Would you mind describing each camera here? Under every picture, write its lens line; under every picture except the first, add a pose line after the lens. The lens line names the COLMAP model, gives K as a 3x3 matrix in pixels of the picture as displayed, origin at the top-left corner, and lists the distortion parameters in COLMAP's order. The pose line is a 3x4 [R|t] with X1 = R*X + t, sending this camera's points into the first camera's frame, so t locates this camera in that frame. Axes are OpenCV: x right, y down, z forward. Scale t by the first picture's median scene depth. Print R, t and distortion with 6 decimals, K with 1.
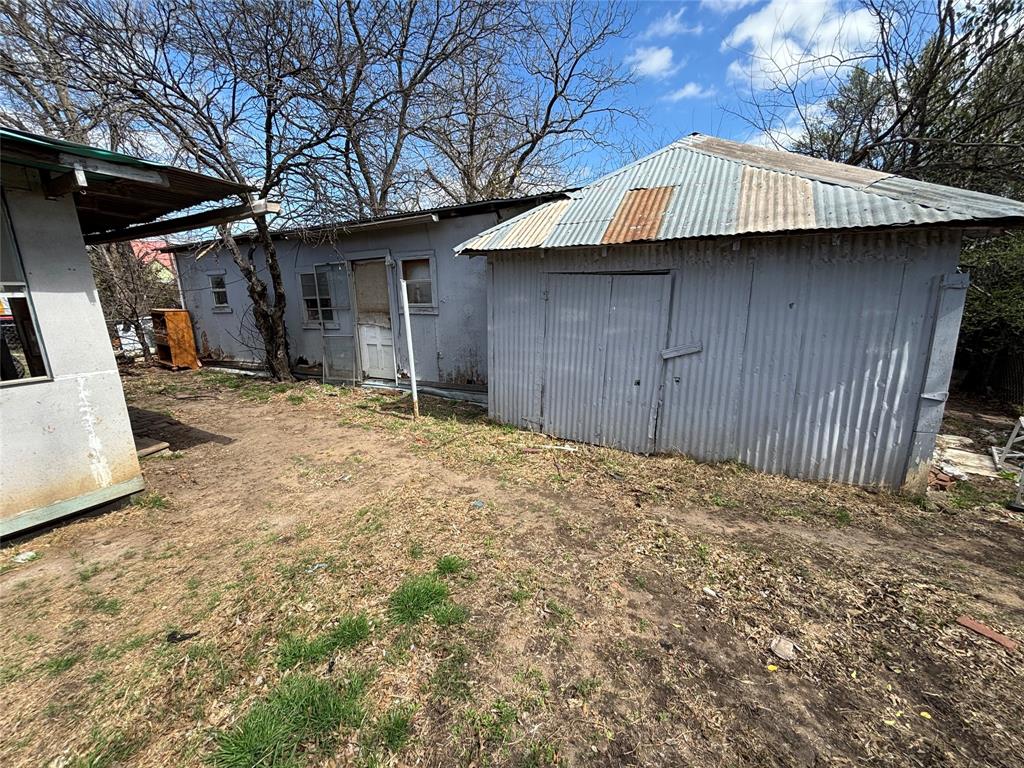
lens RADIAL K [[412.7, 0, 513.0], [0, 412.7, 383.9], [0, 0, 1]] dist [0.000576, -0.000091]
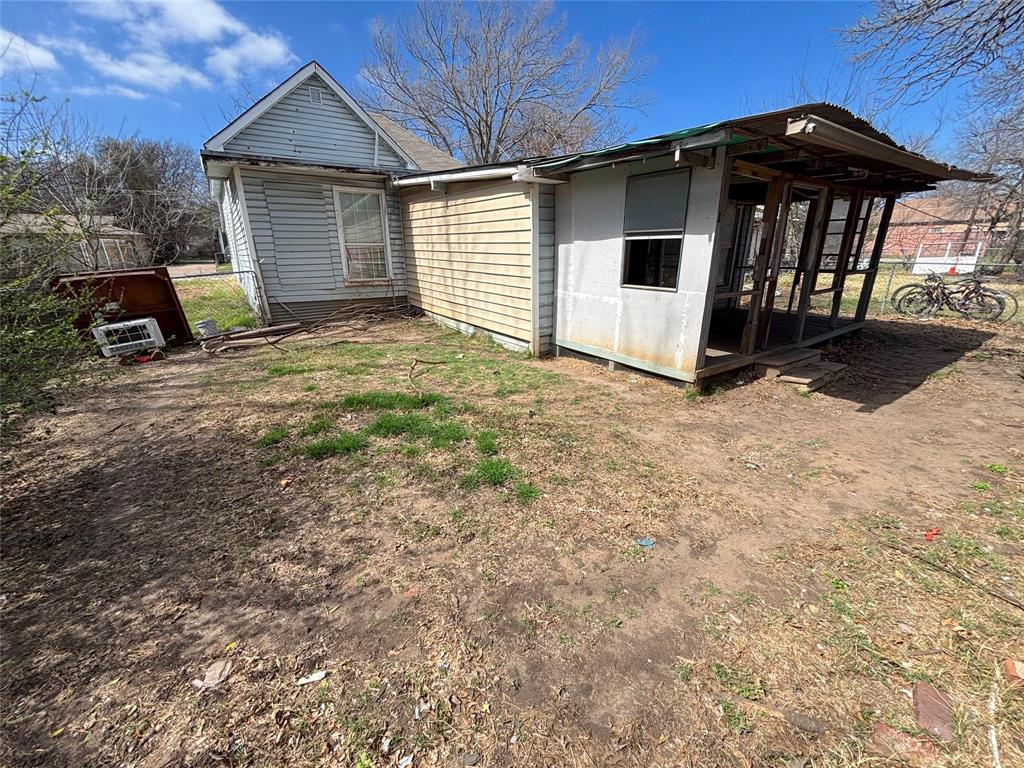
lens RADIAL K [[412.7, 0, 510.4], [0, 412.7, 383.4], [0, 0, 1]] dist [0.000576, -0.000091]
pose [[-0.455208, 0.299394, -0.838540, 0.665382], [-0.175875, 0.892982, 0.414308, -0.255966], [0.872842, 0.336075, -0.353836, 1.185225]]
